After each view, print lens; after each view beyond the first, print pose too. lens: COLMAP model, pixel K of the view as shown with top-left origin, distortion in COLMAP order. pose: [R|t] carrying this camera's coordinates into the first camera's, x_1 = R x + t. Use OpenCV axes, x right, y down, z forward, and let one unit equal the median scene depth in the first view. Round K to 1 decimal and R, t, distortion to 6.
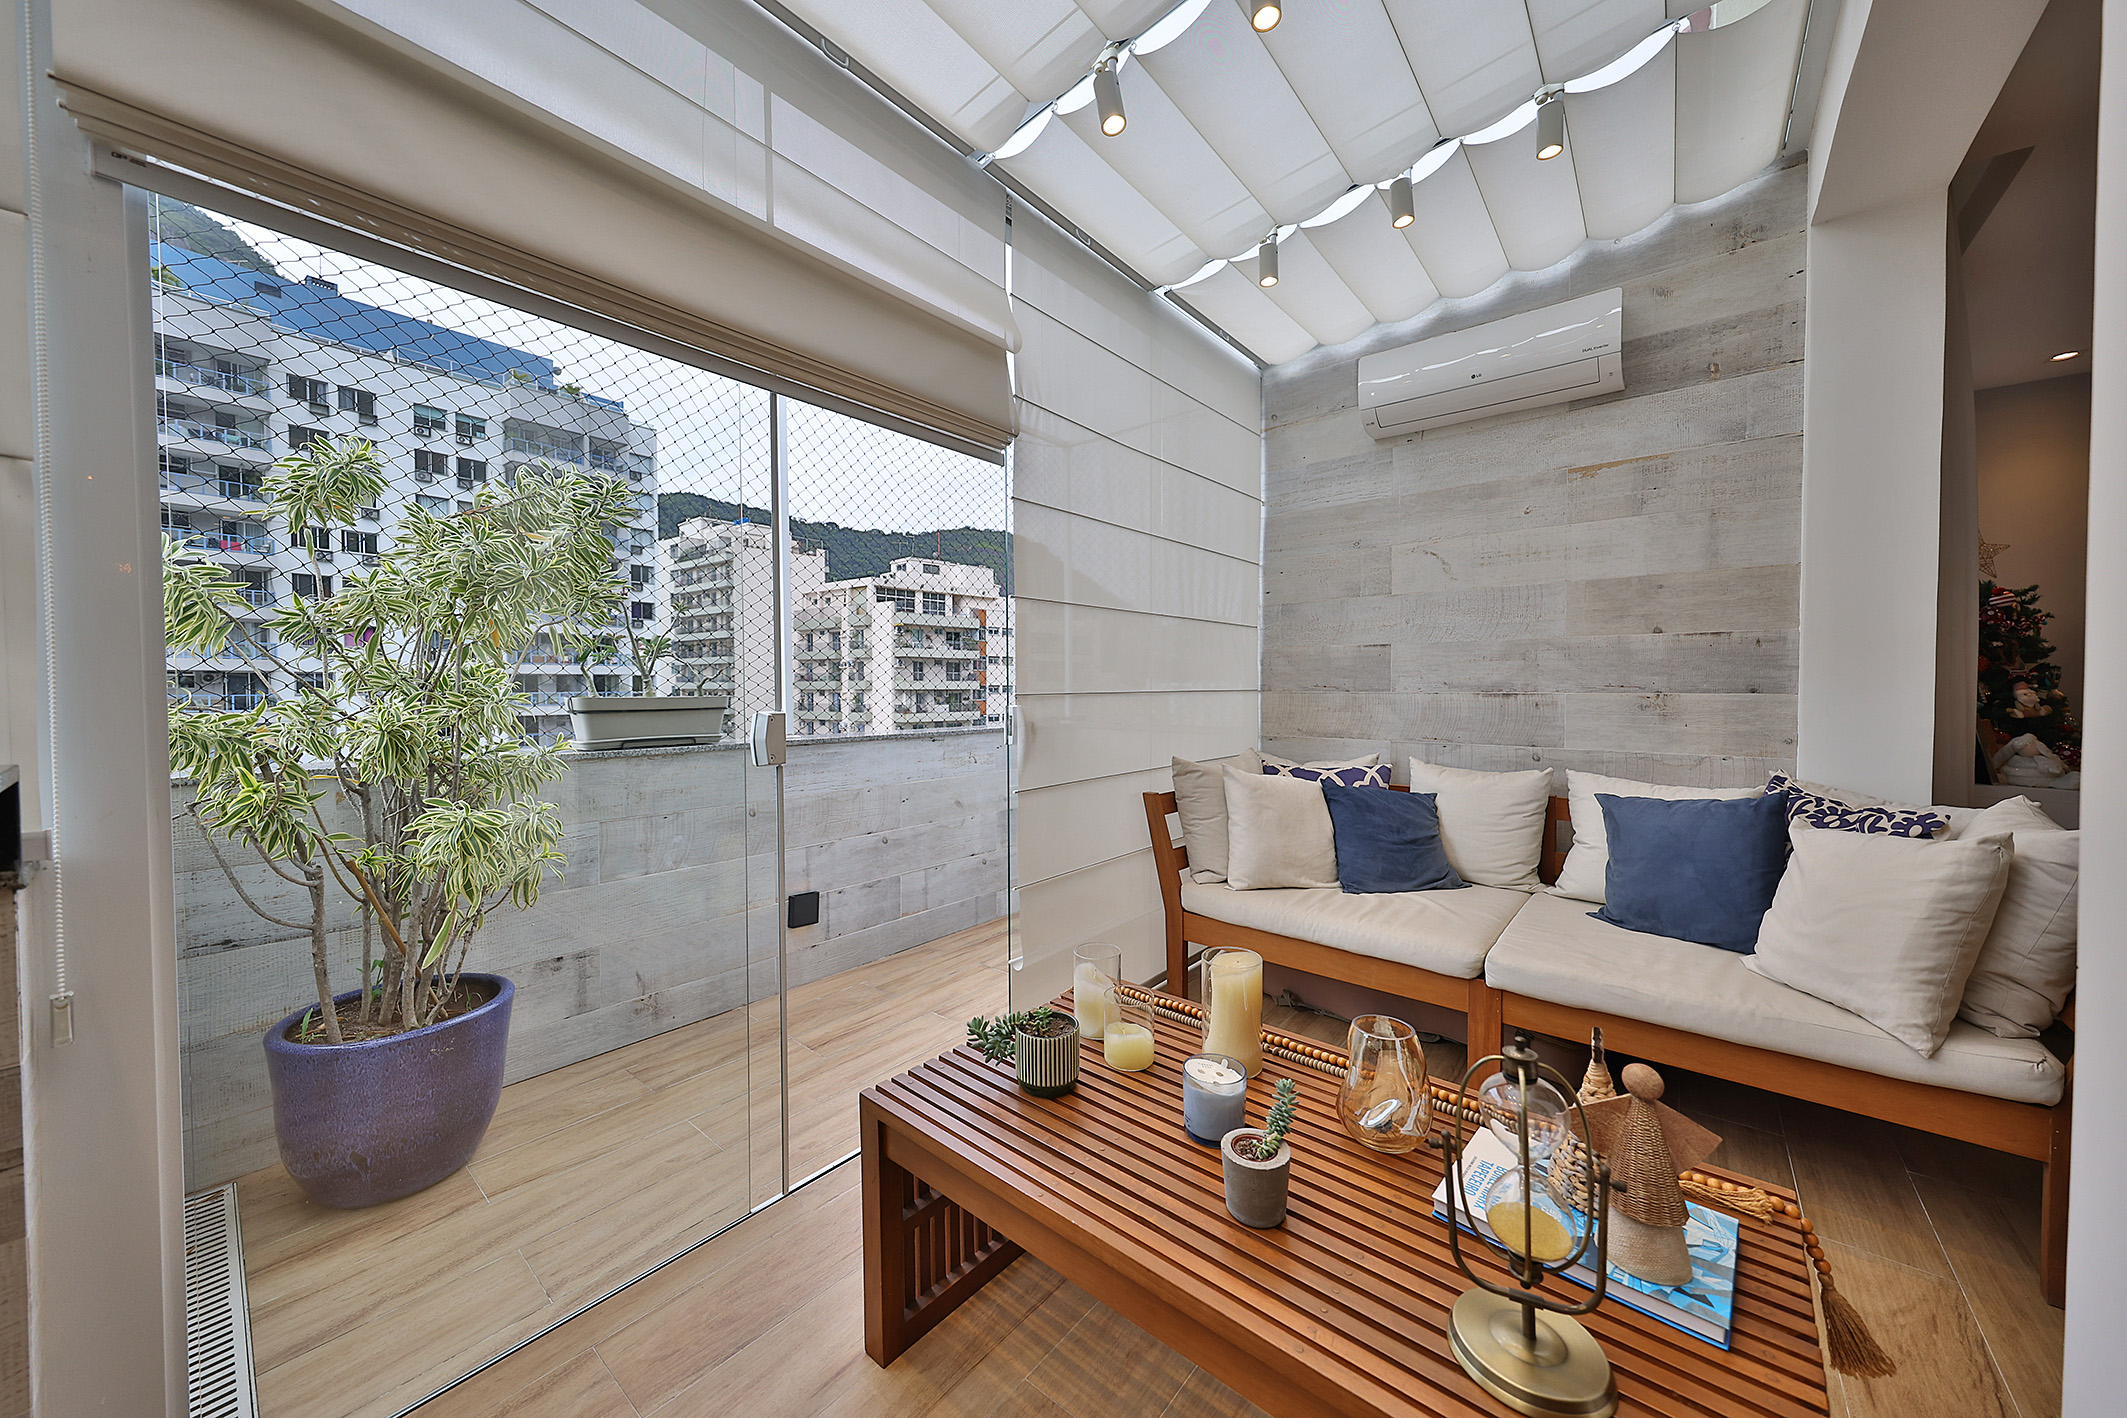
lens RADIAL K [[748.6, 0, 1052.1], [0, 748.6, 705.6], [0, 0, 1]] dist [0.001532, 0.000178]
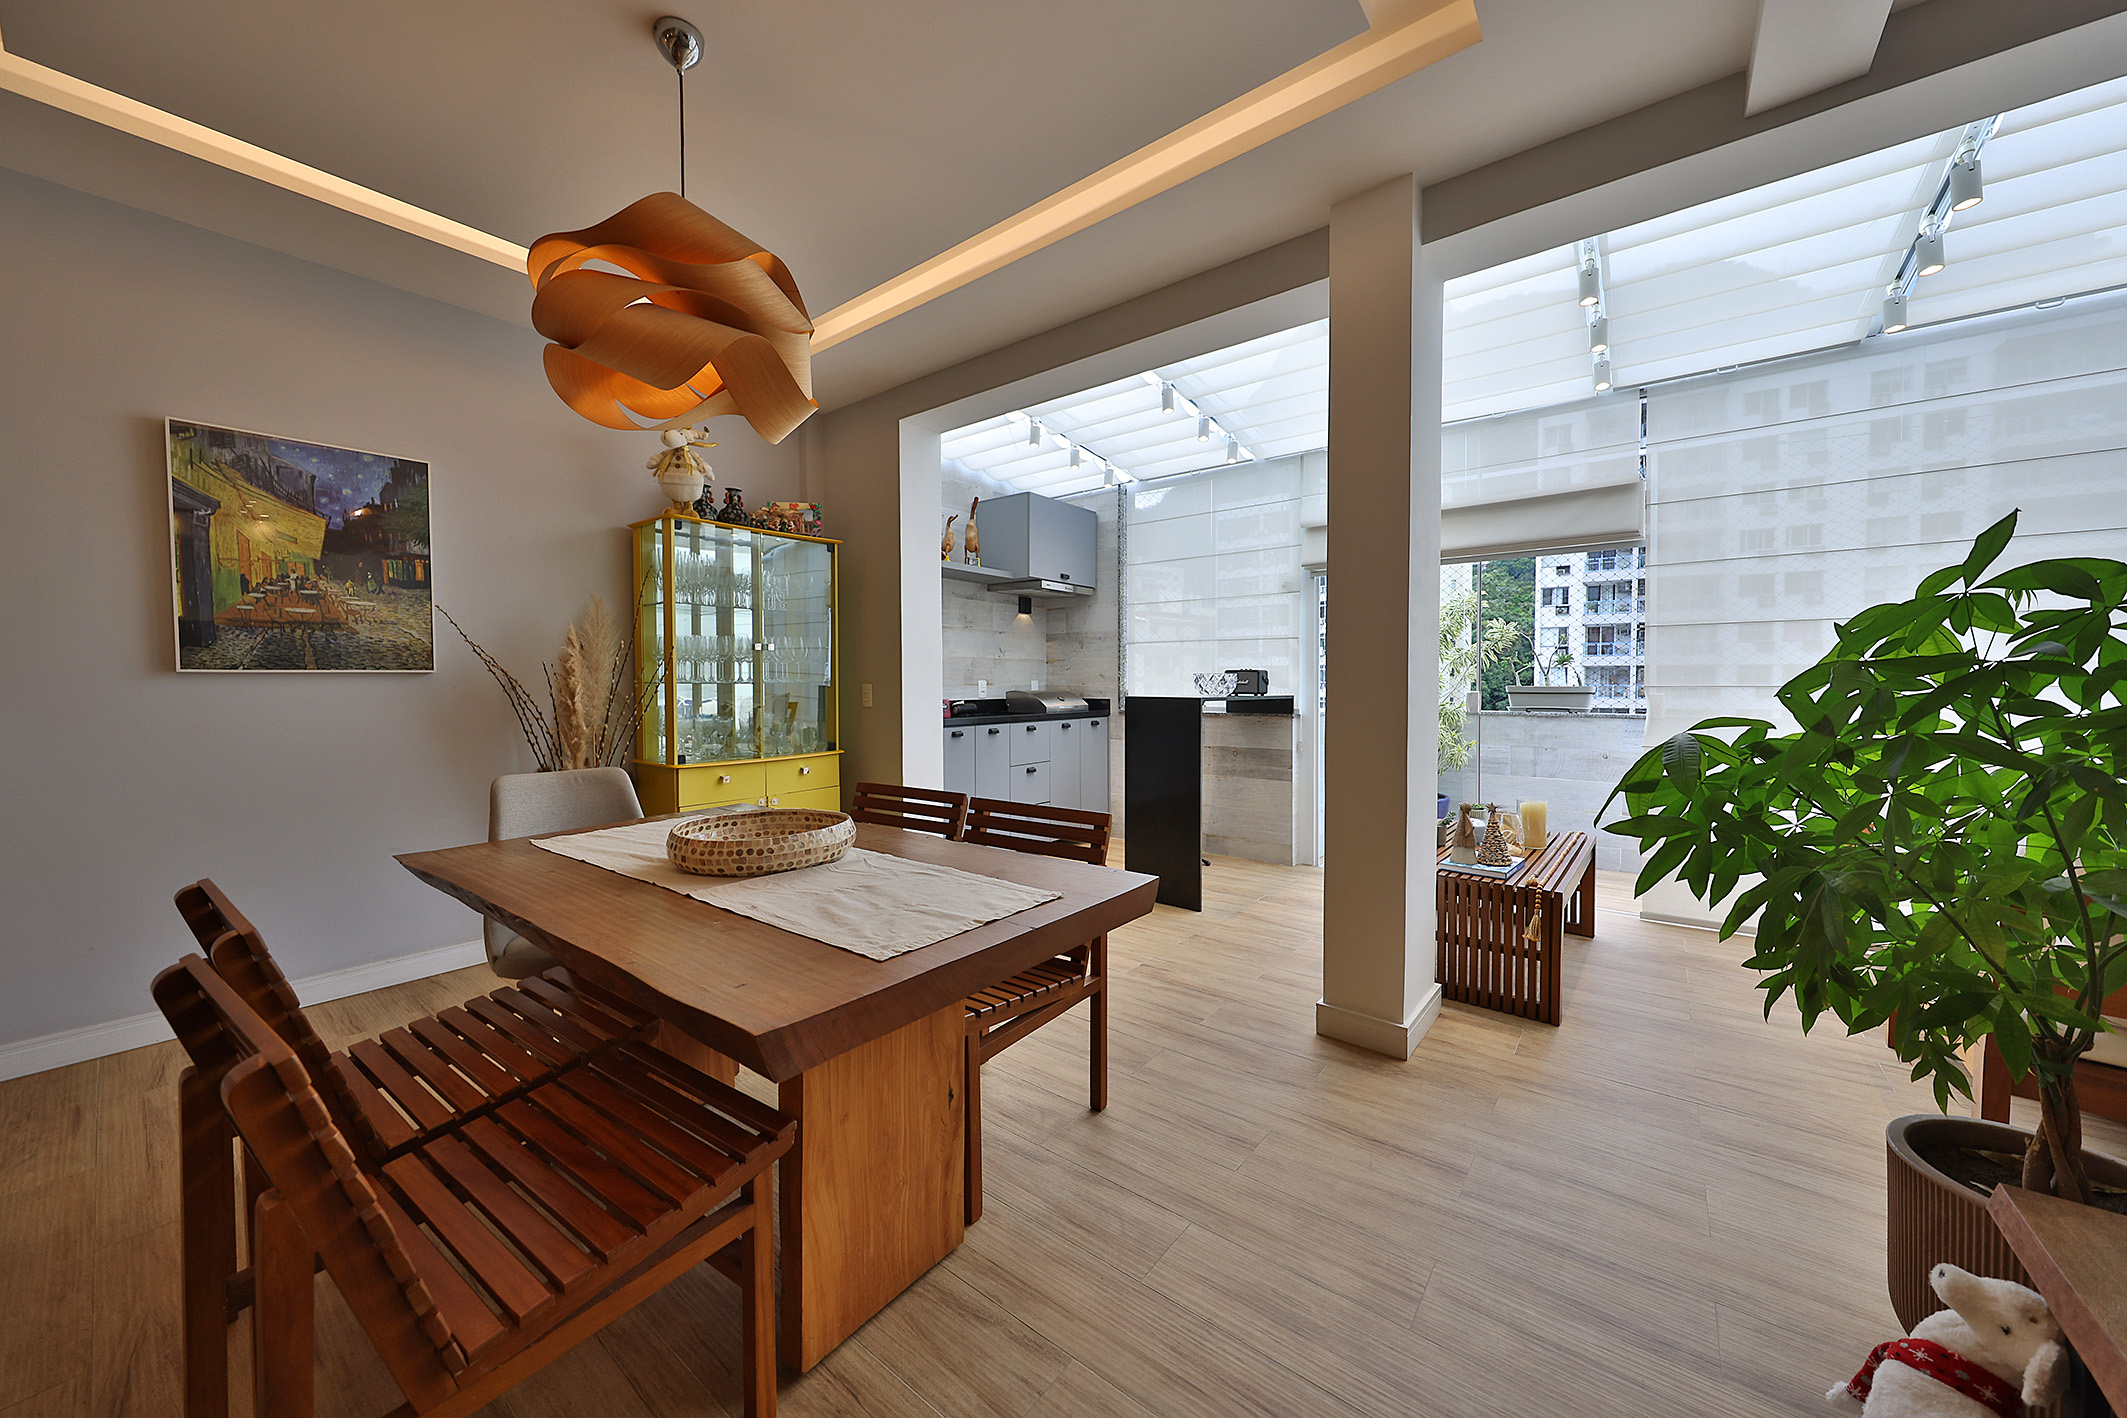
lens RADIAL K [[751.2, 0, 1062.0], [0, 751.2, 695.3], [0, 0, 1]] dist [-0.000089, -0.000082]
pose [[0.022388, 0.021717, -0.999513, 1.319678], [-0.023235, 0.999505, 0.021196, 0.000265], [0.999479, 0.022749, 0.022882, -0.264672]]
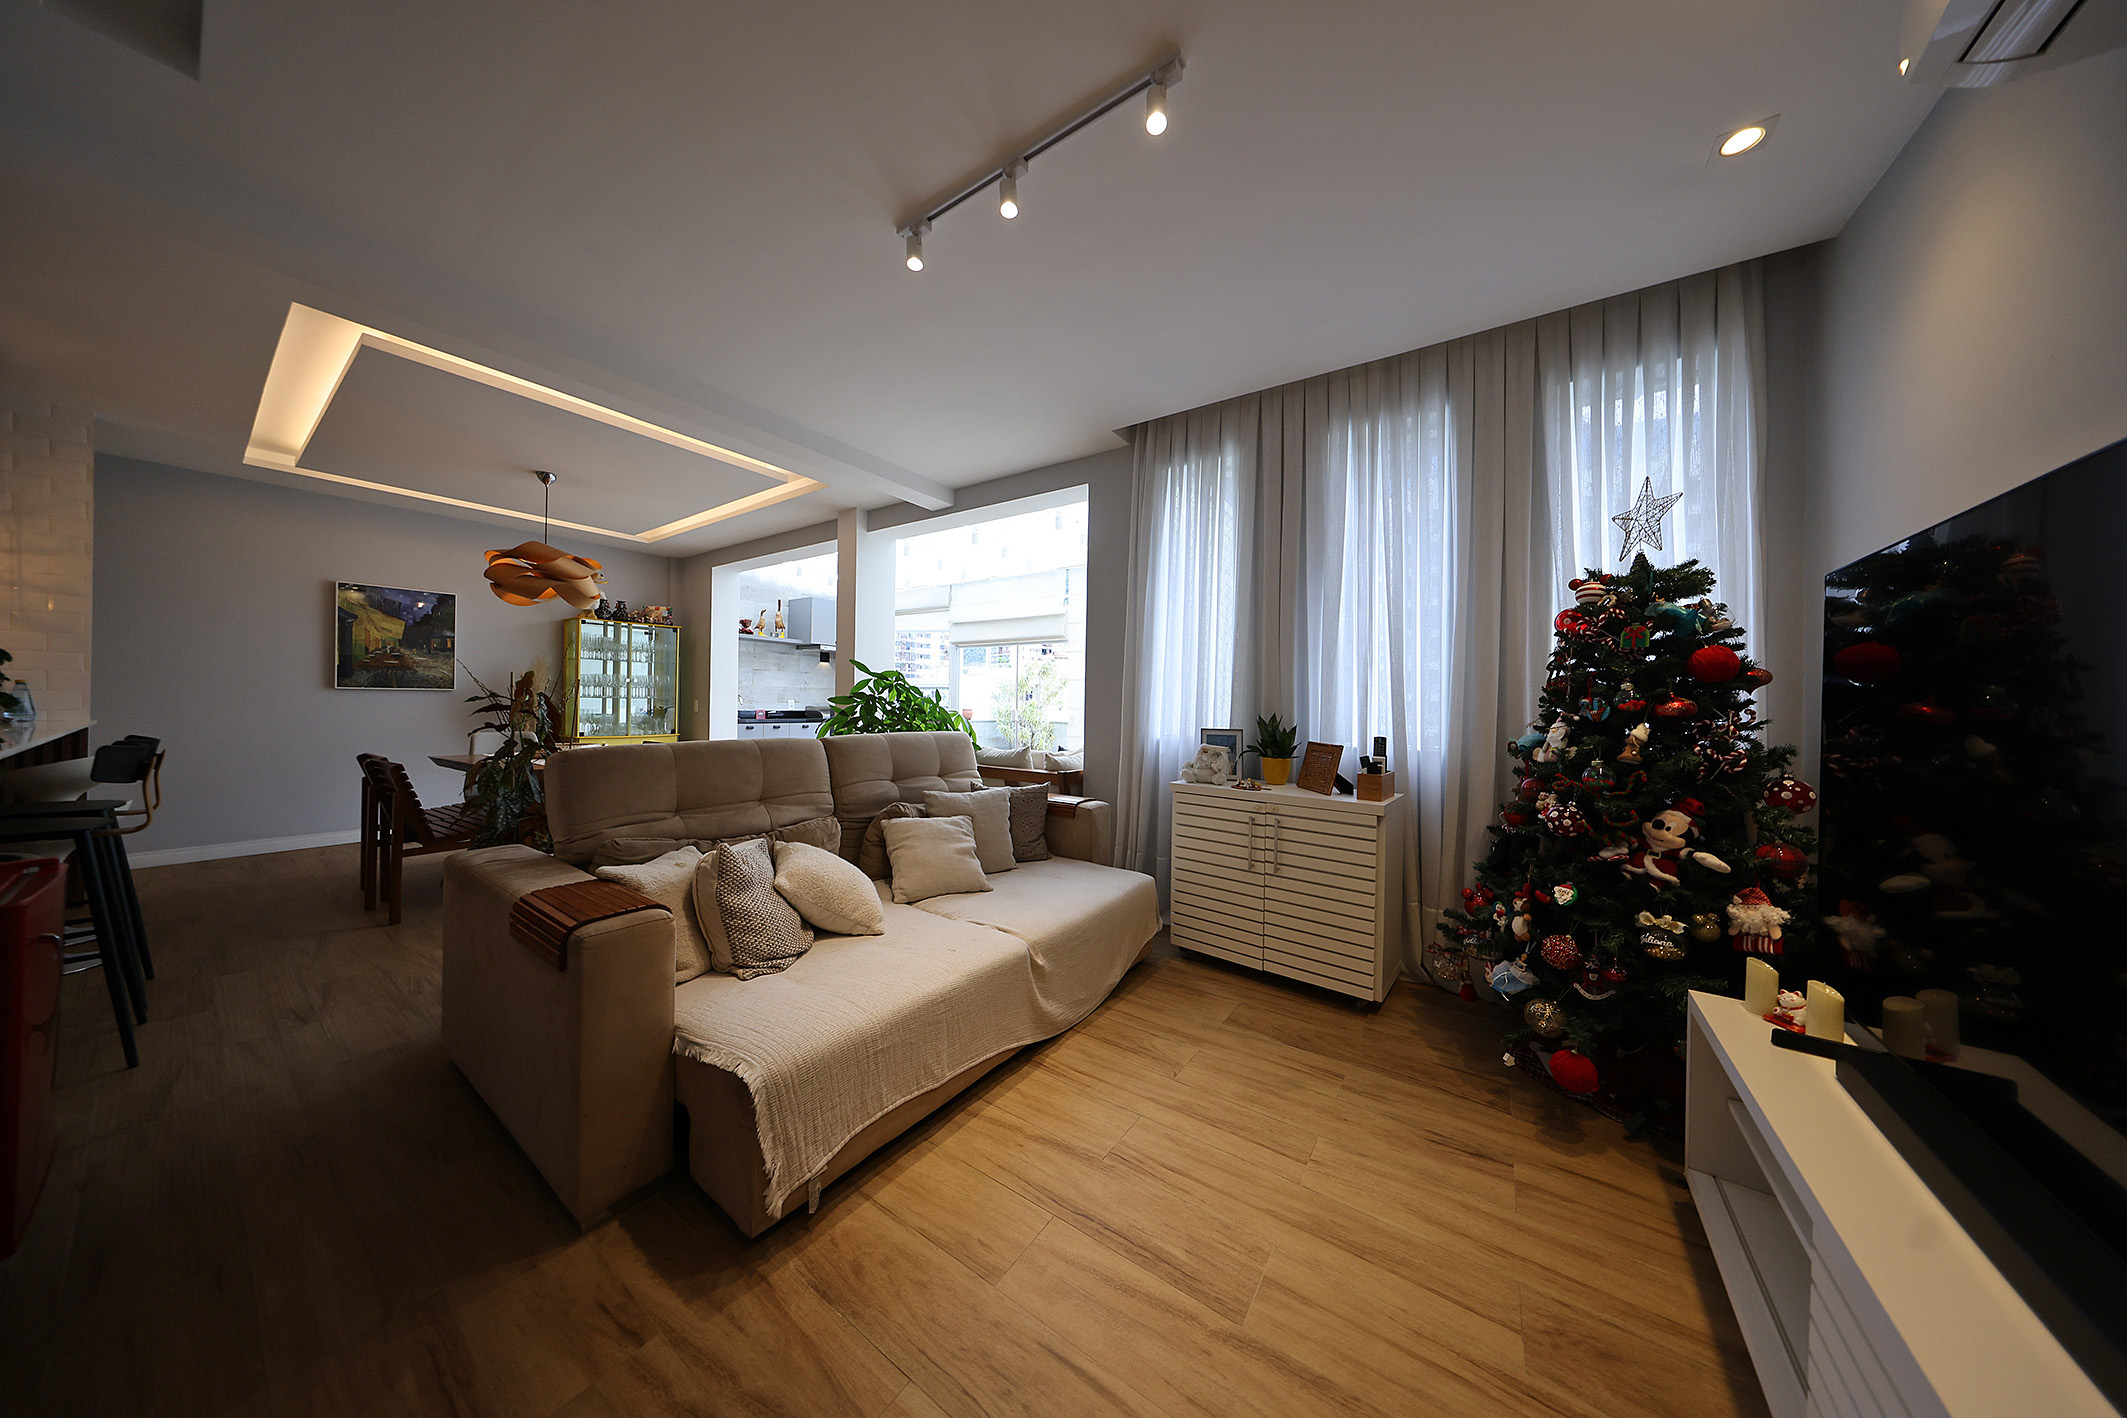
lens RADIAL K [[622.7, 0, 1069.4], [0, 622.7, 700.8], [0, 0, 1]] dist [0.000827, 0.000068]
pose [[0.088369, -0.003028, -0.996083, 2.369156], [-0.043066, 0.999049, -0.006857, -0.025912], [0.995156, 0.043504, 0.088155, 0.634831]]
